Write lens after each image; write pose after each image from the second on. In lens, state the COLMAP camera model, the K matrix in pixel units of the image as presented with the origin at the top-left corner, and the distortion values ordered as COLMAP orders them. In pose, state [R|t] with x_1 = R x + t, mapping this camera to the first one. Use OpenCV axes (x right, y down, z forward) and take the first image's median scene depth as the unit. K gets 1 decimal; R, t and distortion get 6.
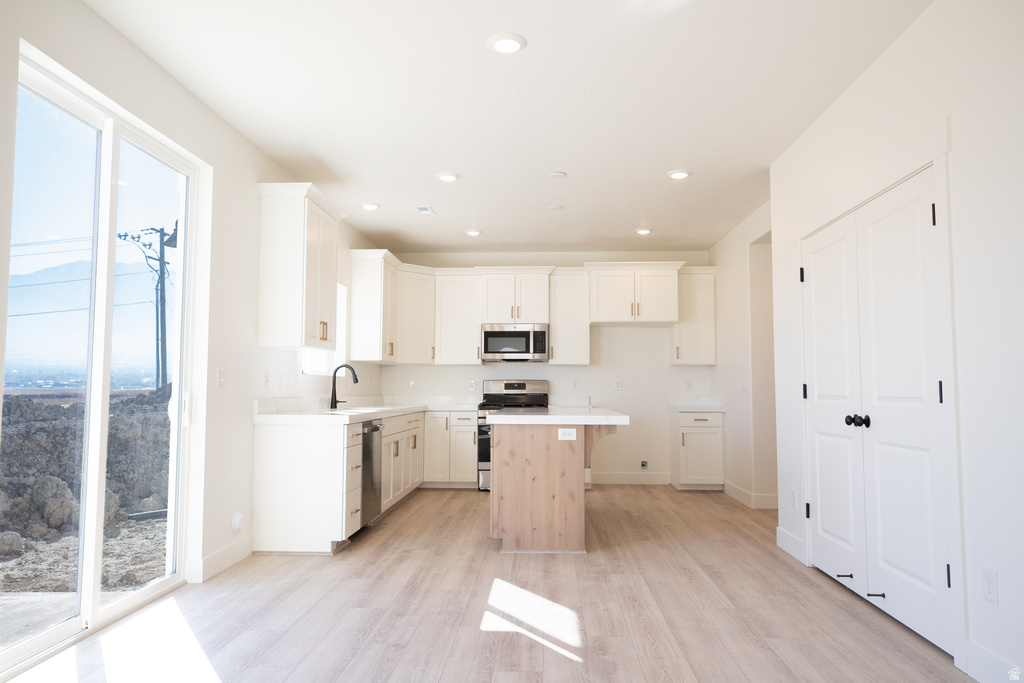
lens RADIAL K [[694.2, 0, 512.0], [0, 694.2, 341.5], [0, 0, 1]] dist [-0.000016, 0.000464]
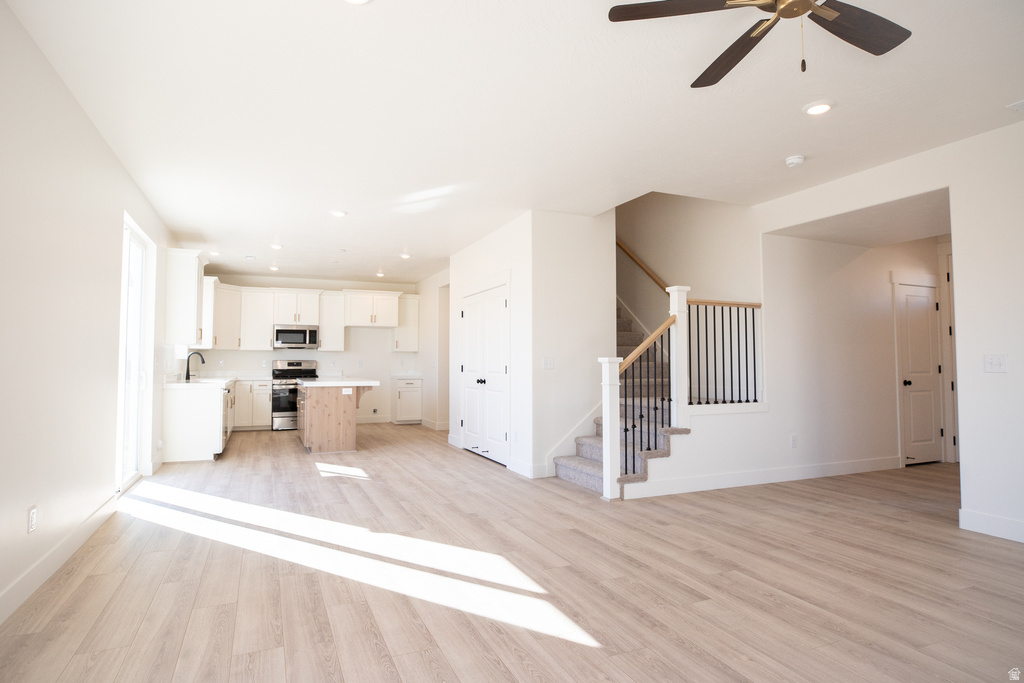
lens RADIAL K [[574.8, 0, 512.0], [0, 574.8, 341.5], [0, 0, 1]] dist [-0.047633, 0.001520]
pose [[0.893685, 0.014073, 0.448474, -0.148013], [-0.029284, 0.999206, 0.027000, -0.039695], [-0.447738, -0.037263, 0.893388, -0.405193]]
